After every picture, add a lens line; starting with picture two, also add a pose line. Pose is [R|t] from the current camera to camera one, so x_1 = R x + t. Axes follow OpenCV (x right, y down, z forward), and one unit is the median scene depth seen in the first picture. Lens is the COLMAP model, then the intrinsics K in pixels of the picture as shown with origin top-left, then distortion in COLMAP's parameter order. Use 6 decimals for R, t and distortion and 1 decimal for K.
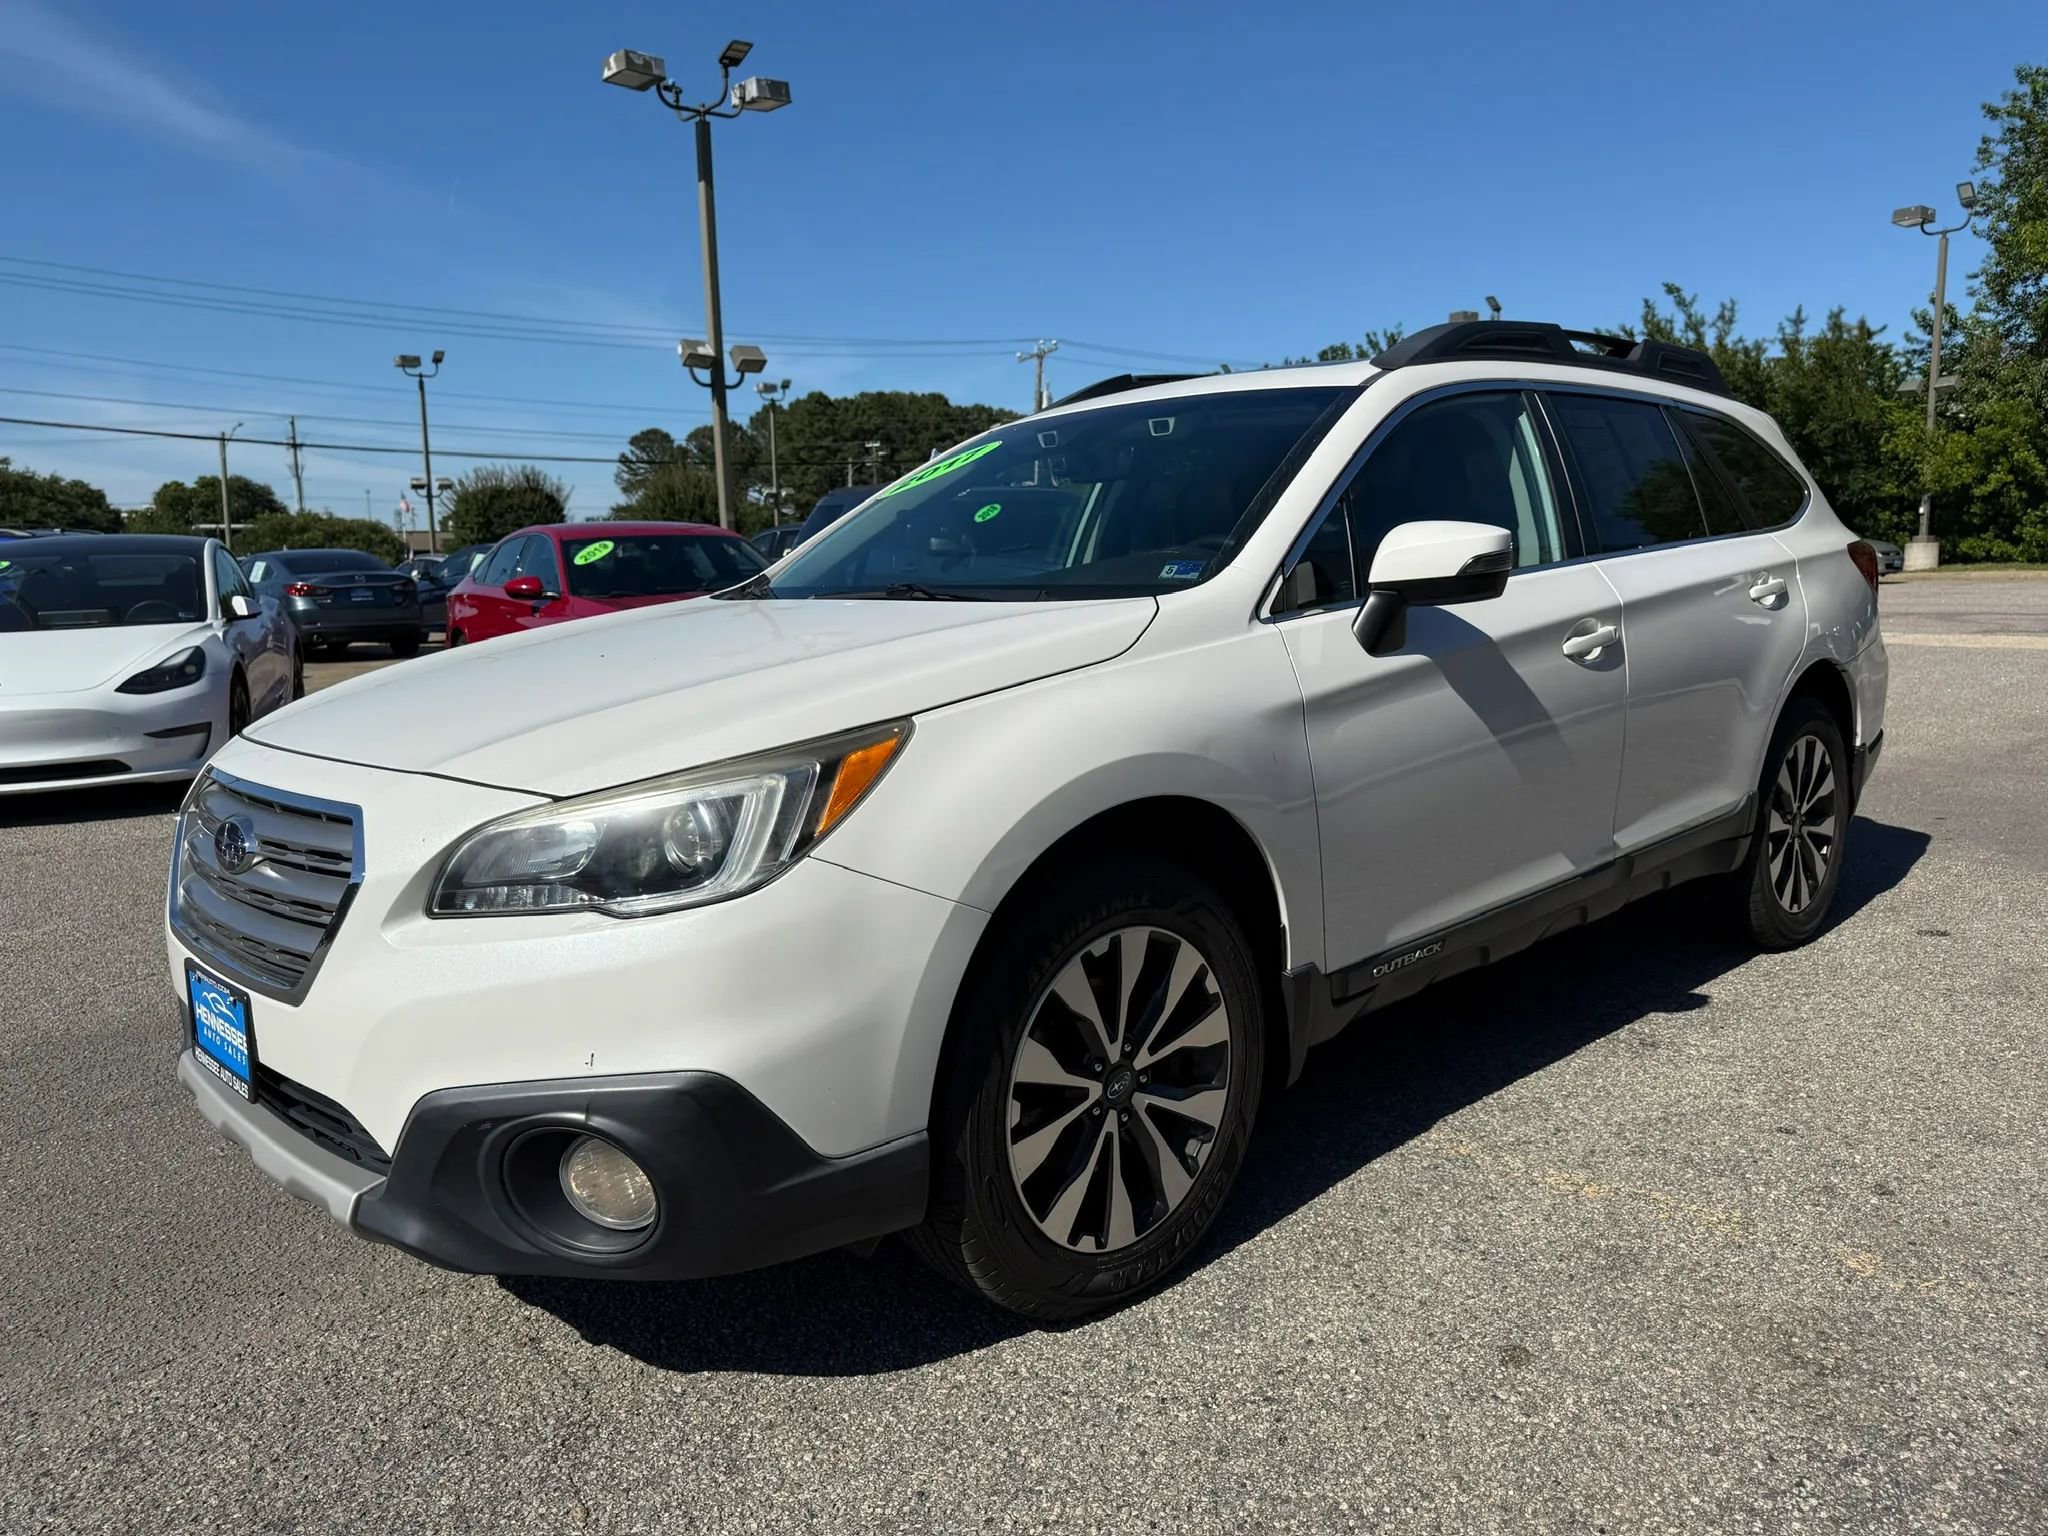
lens RADIAL K [[1443.2, 0, 1031.6], [0, 1443.2, 769.9], [0, 0, 1]] dist [0.035088, -0.051189]
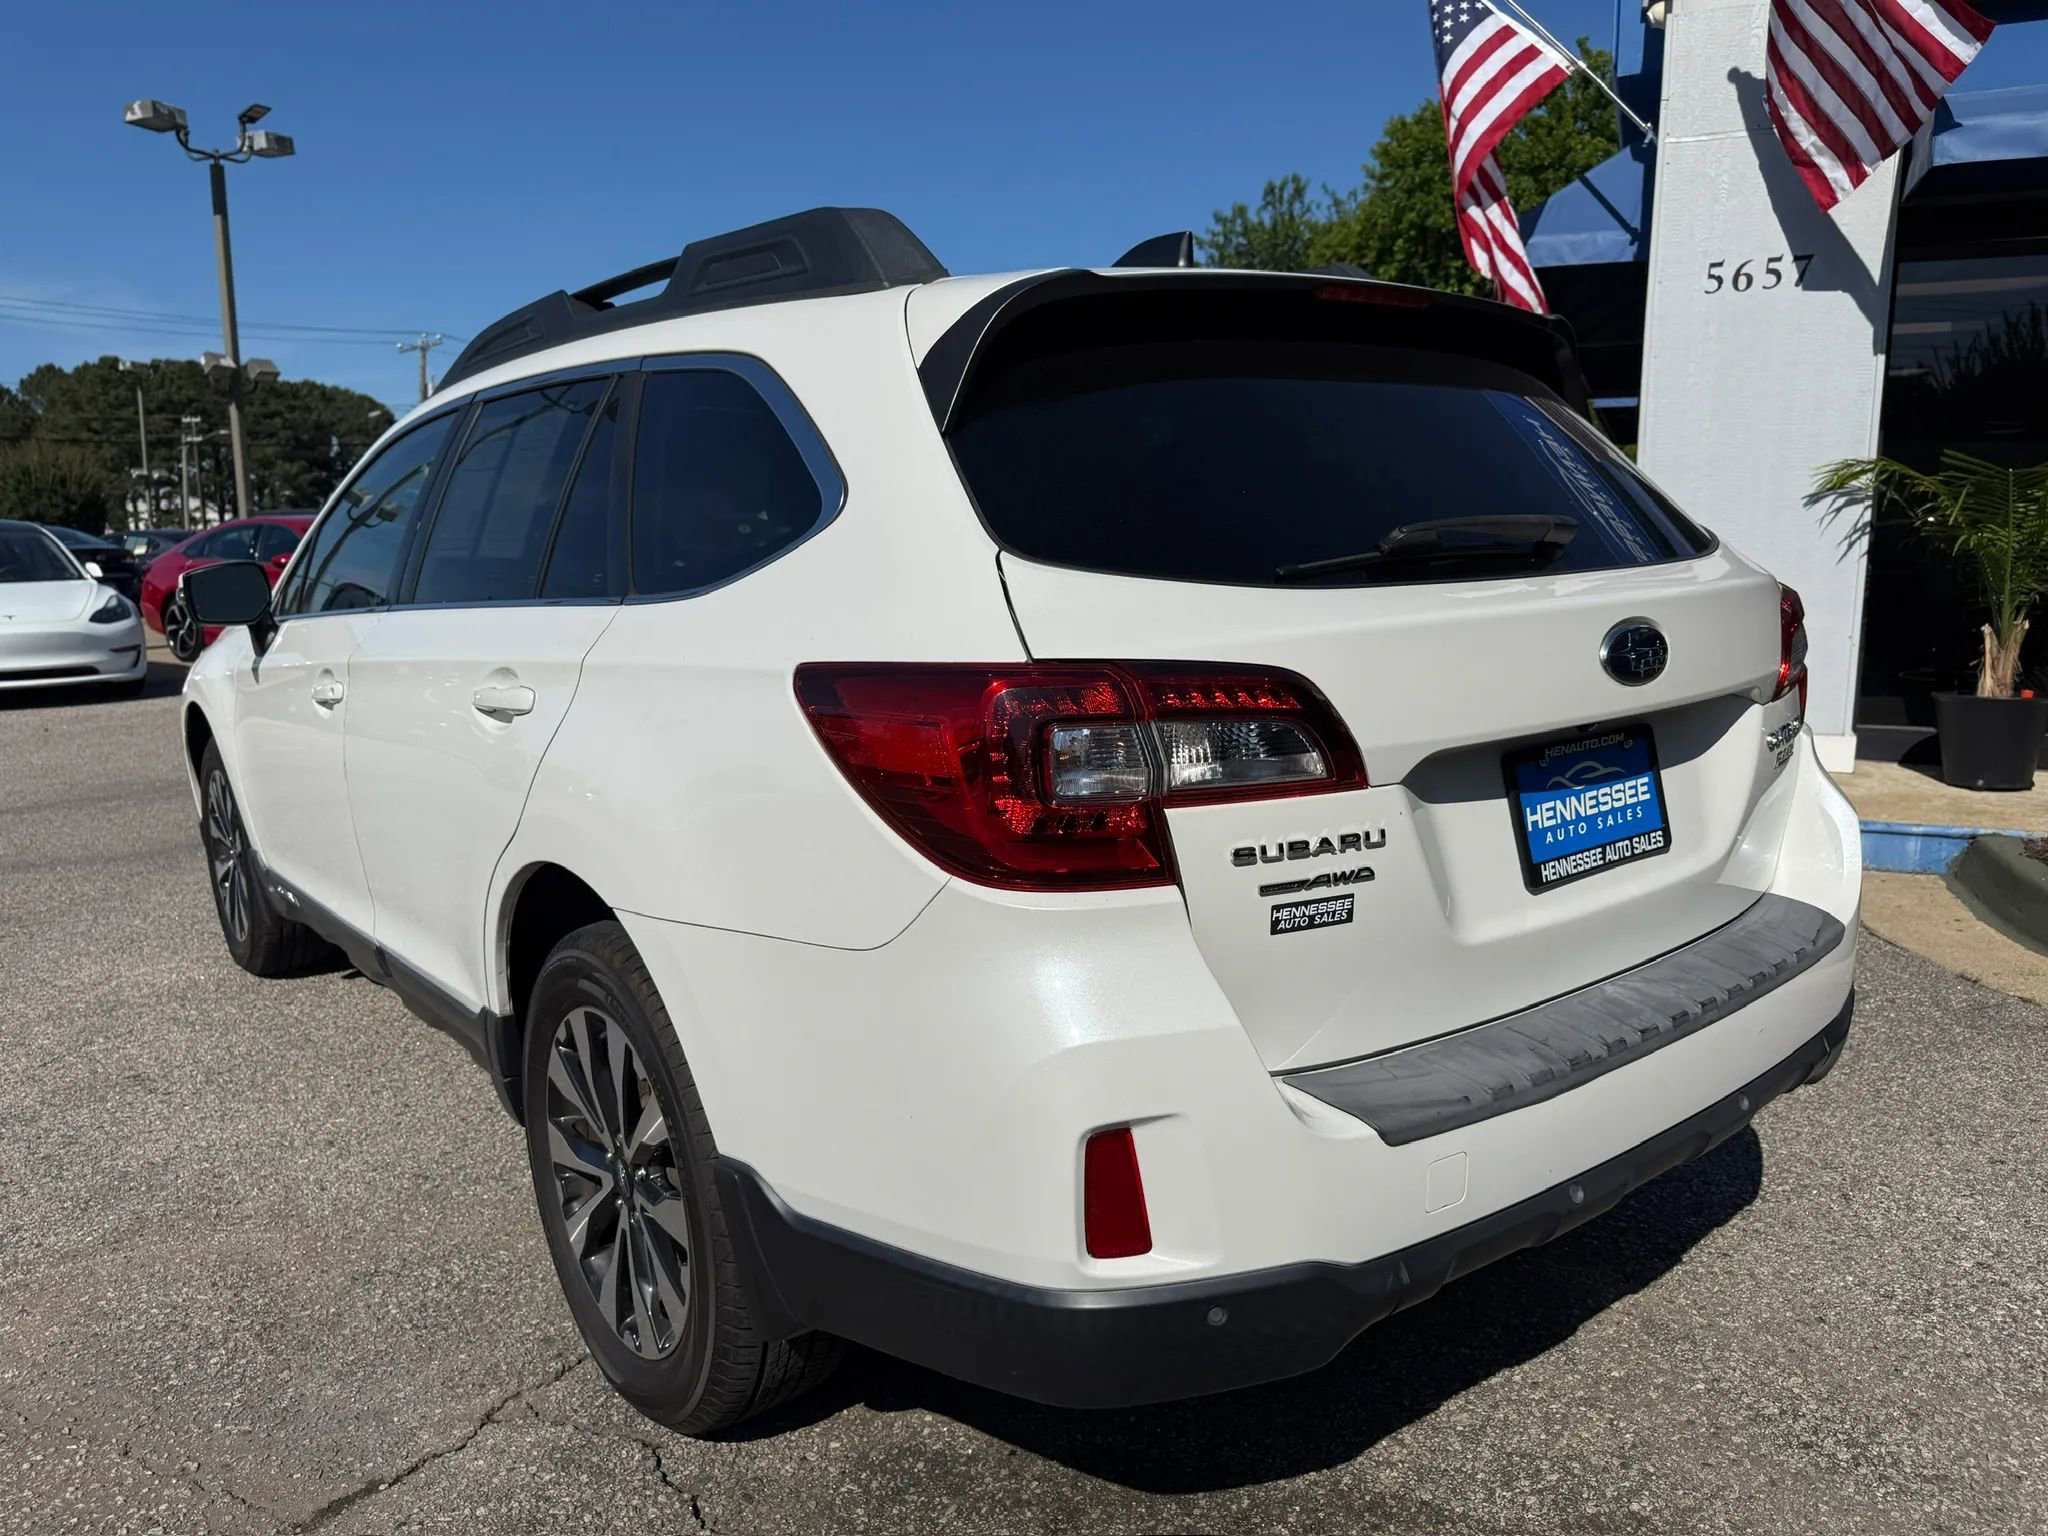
lens RADIAL K [[1461.5, 0, 1025.2], [0, 1461.5, 772.3], [0, 0, 1]] dist [0.051943, -0.079138]
pose [[0.909325, -0.041029, 0.414058, -0.092991], [0.040759, 0.999124, 0.009489, 0.032438], [-0.414085, 0.008248, 0.910201, -0.206884]]
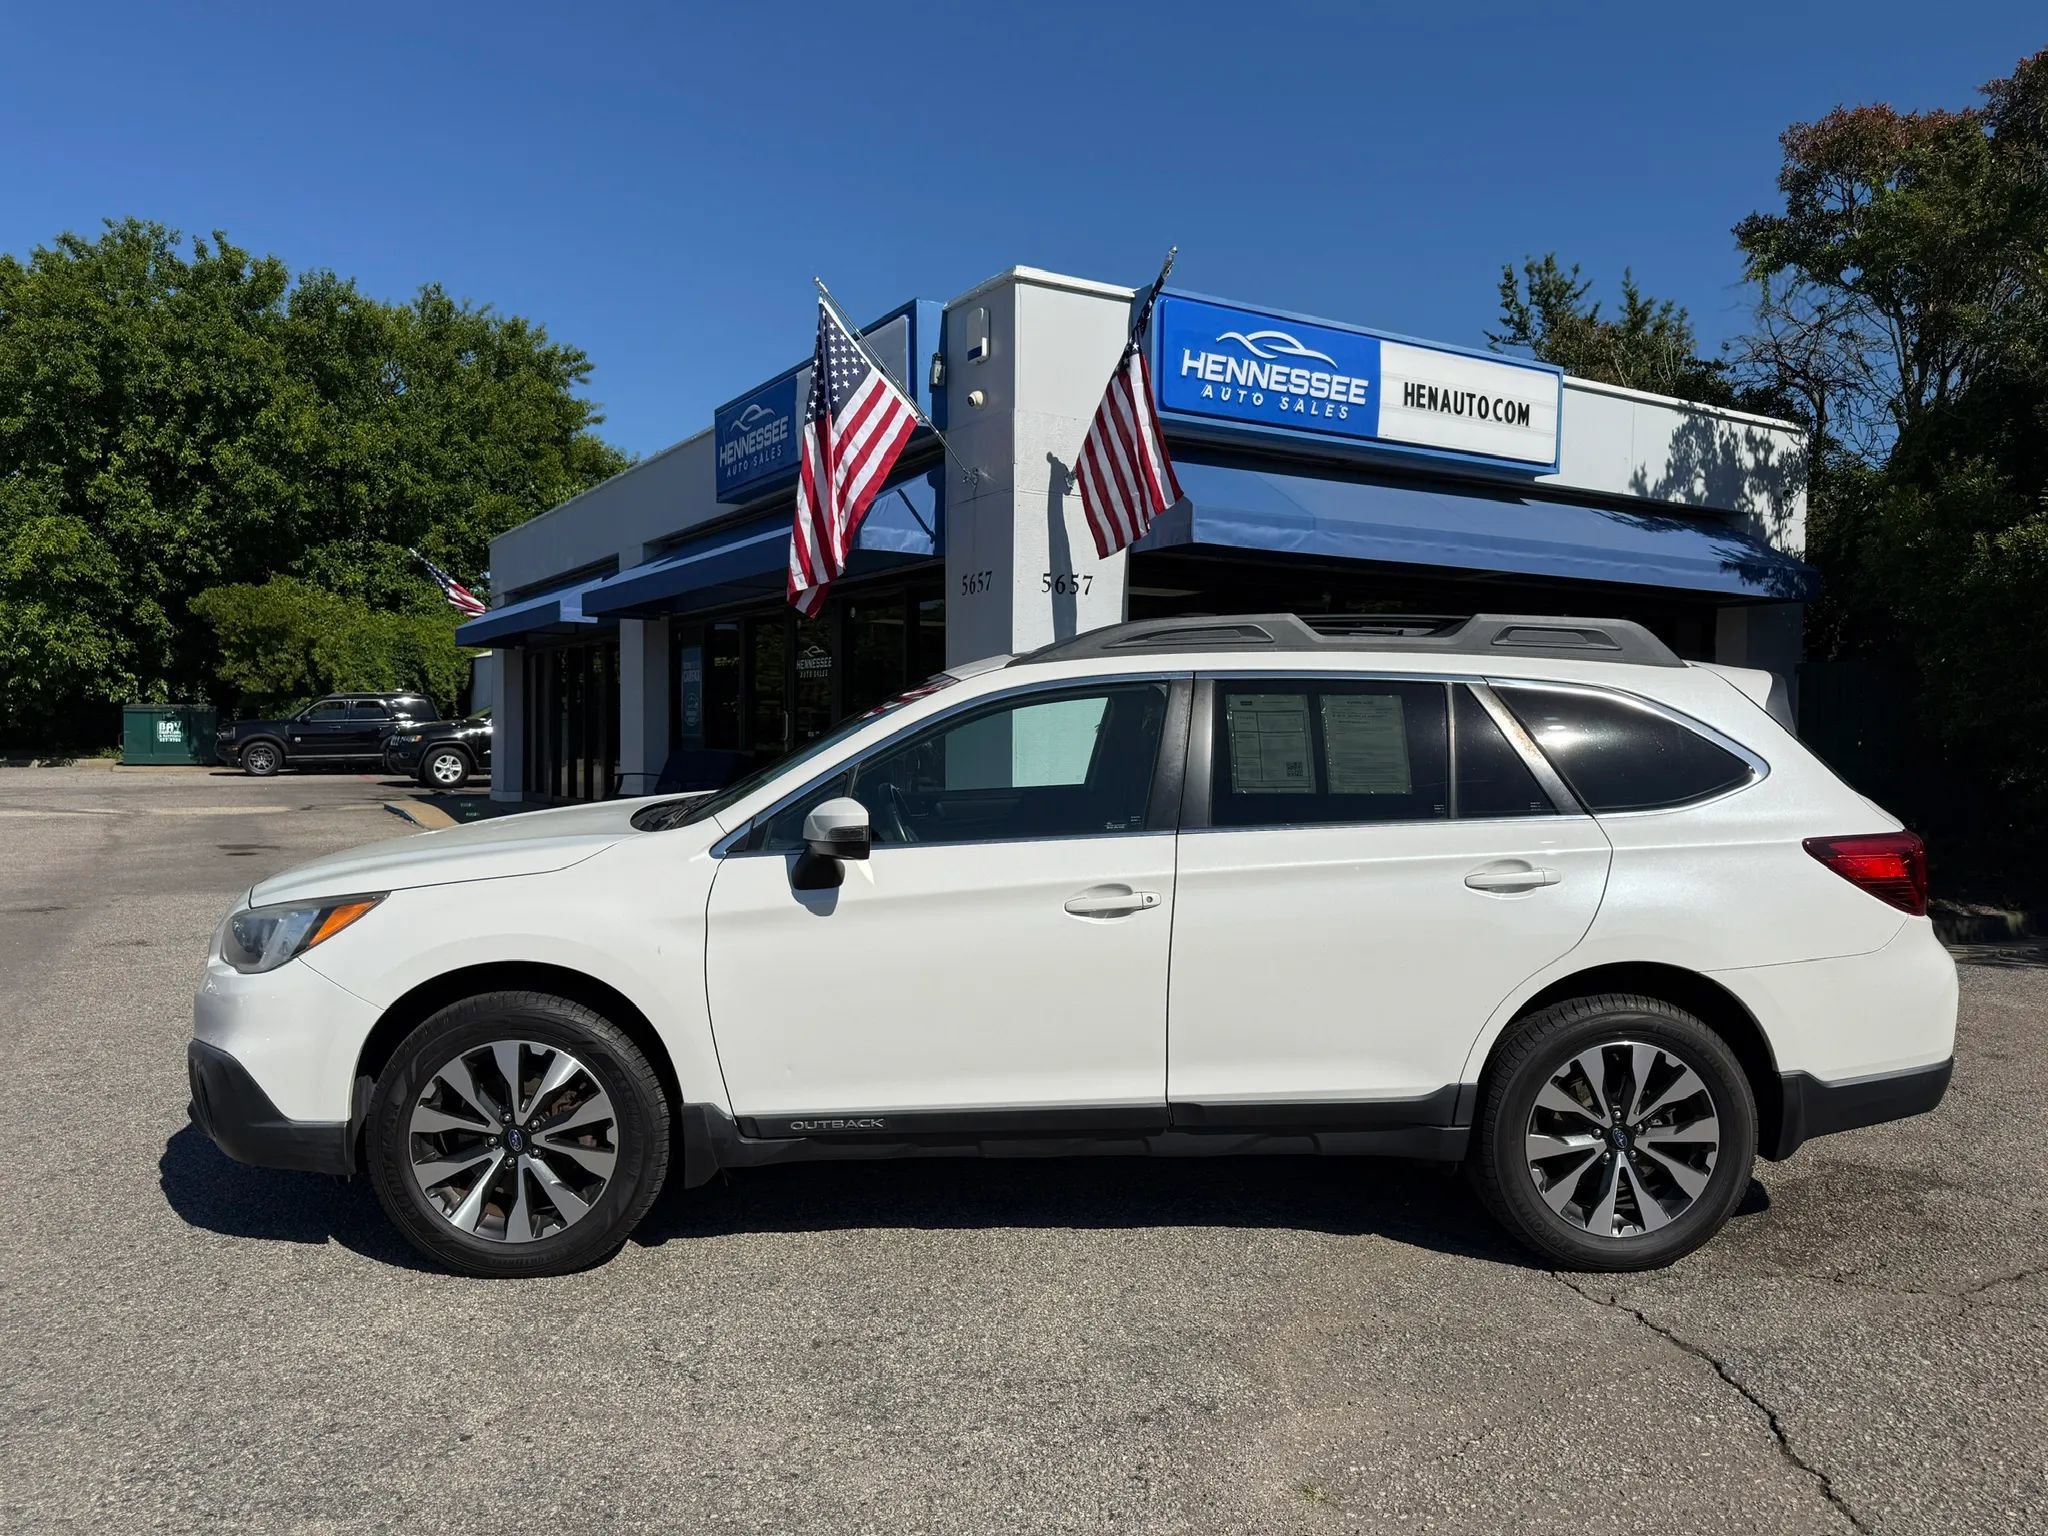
lens RADIAL K [[1463.3, 0, 1012.6], [0, 1463.3, 773.2], [0, 0, 1]] dist [0.040457, -0.057428]
pose [[0.183166, -0.001762, 0.983080, -0.218853], [0.129549, 0.991321, -0.022361, 0.016431], [-0.974509, 0.131453, 0.181805, -0.108420]]
